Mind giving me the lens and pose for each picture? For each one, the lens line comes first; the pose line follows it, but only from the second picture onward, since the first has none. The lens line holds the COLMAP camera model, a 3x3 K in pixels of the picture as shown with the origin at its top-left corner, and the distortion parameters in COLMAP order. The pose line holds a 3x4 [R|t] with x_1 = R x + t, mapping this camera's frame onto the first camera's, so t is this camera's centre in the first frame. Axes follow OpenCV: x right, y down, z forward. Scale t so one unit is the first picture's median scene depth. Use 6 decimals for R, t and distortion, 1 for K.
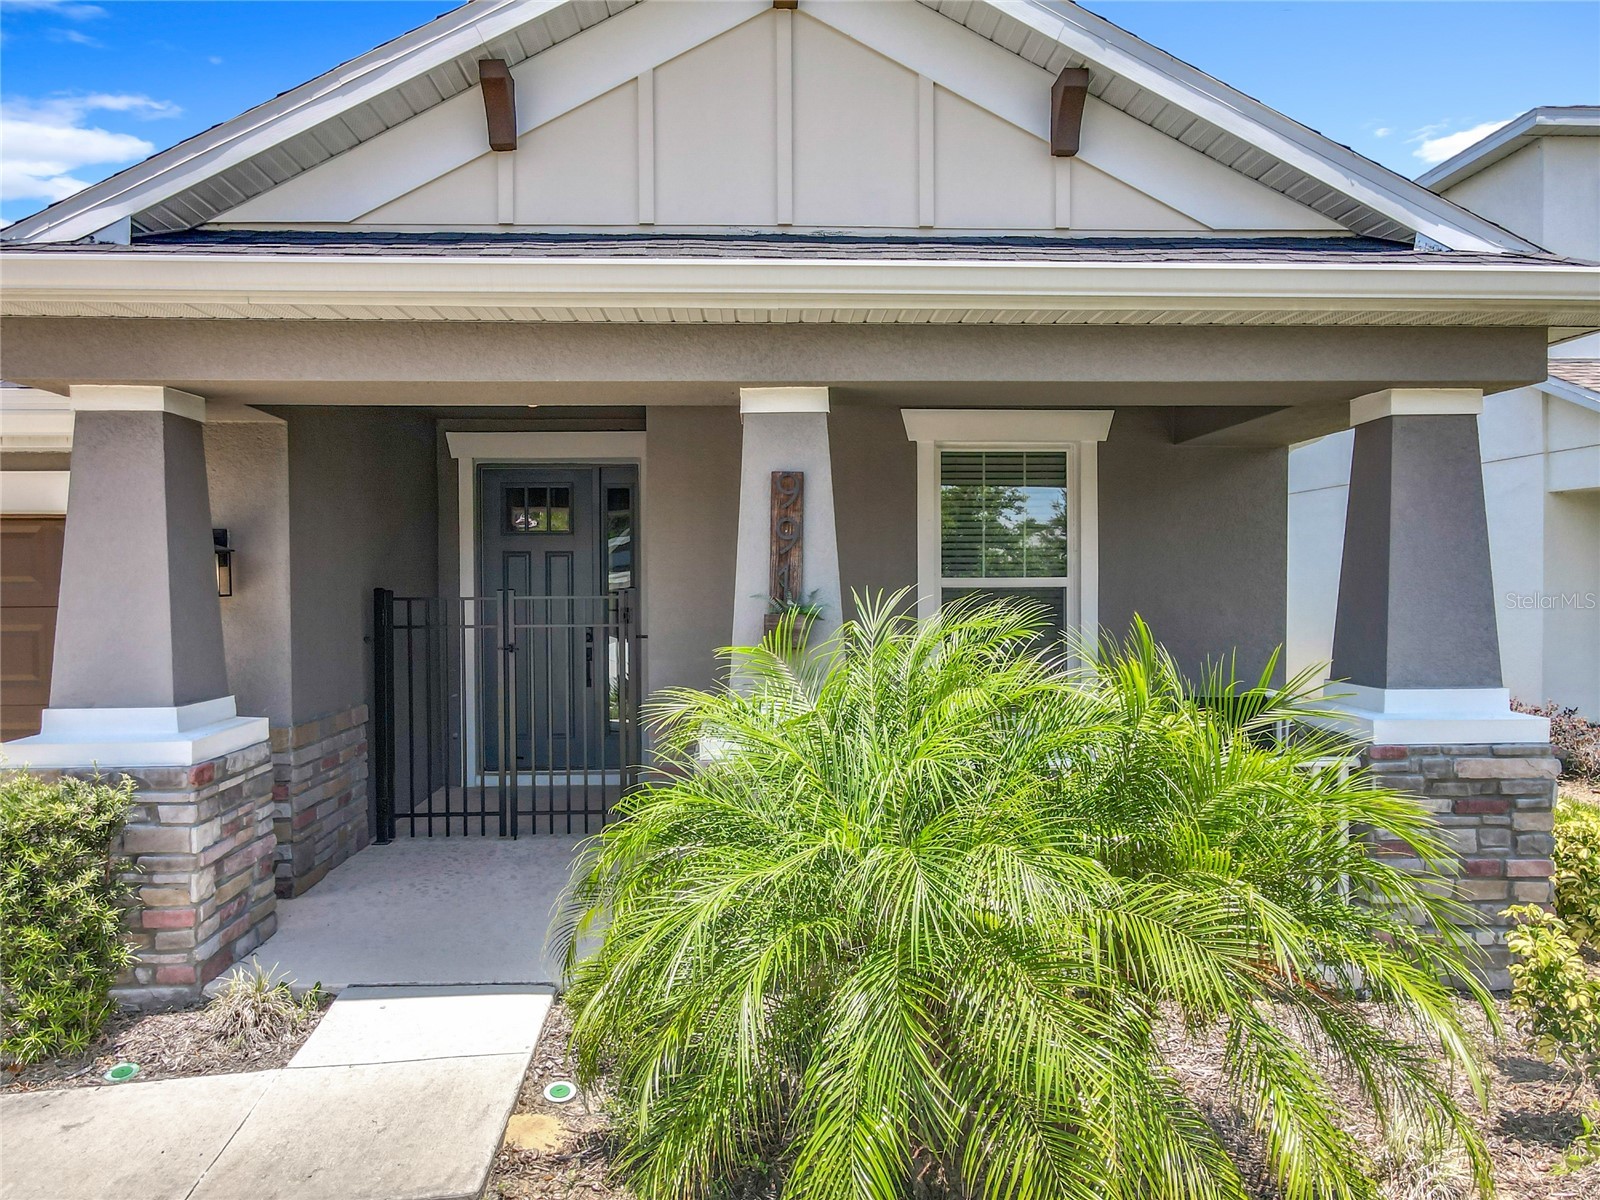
lens RADIAL K [[1190.5, 0, 788.7], [0, 1190.5, 597.5], [0, 0, 1]] dist [-0.010152, 0.041845]
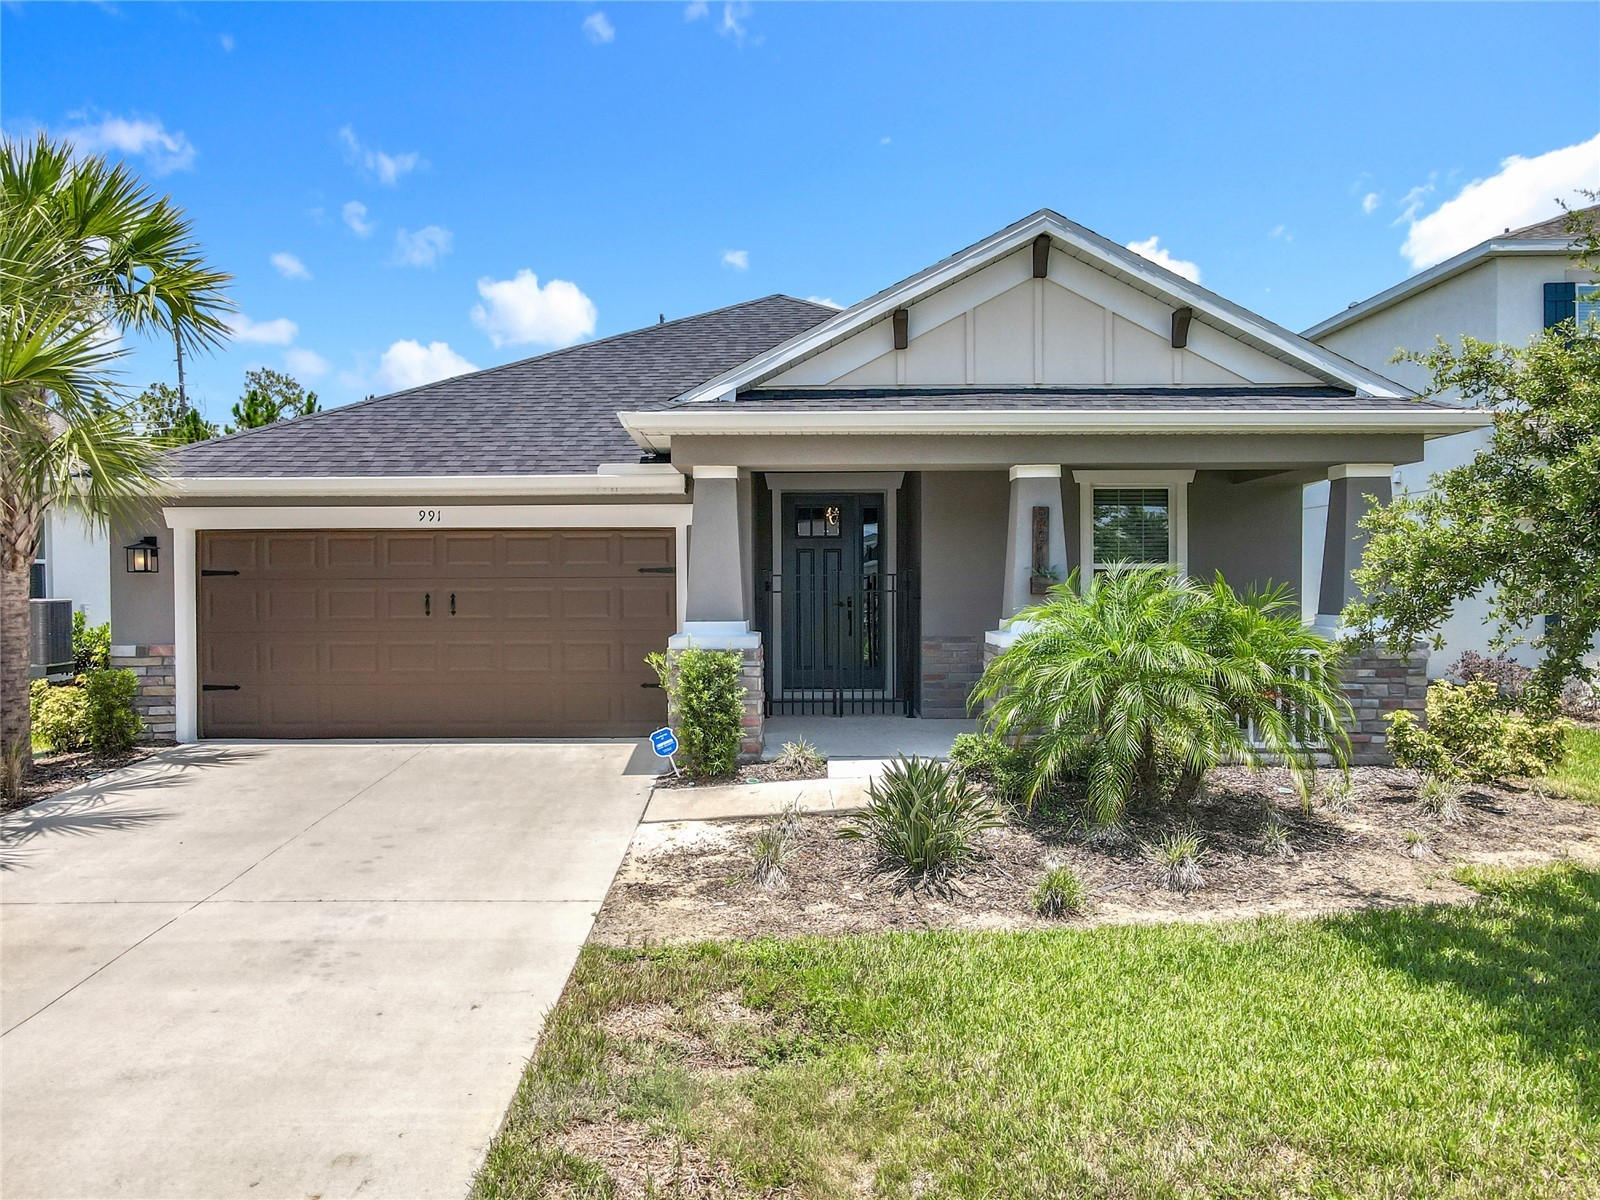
lens RADIAL K [[1190.5, 0, 788.7], [0, 1190.5, 597.5], [0, 0, 1]] dist [-0.010152, 0.041845]
pose [[0.999097, 0.001120, -0.042477, -0.339990], [-0.001302, 0.999990, -0.004260, 0.057752], [0.042472, 0.004311, 0.999088, -1.031648]]
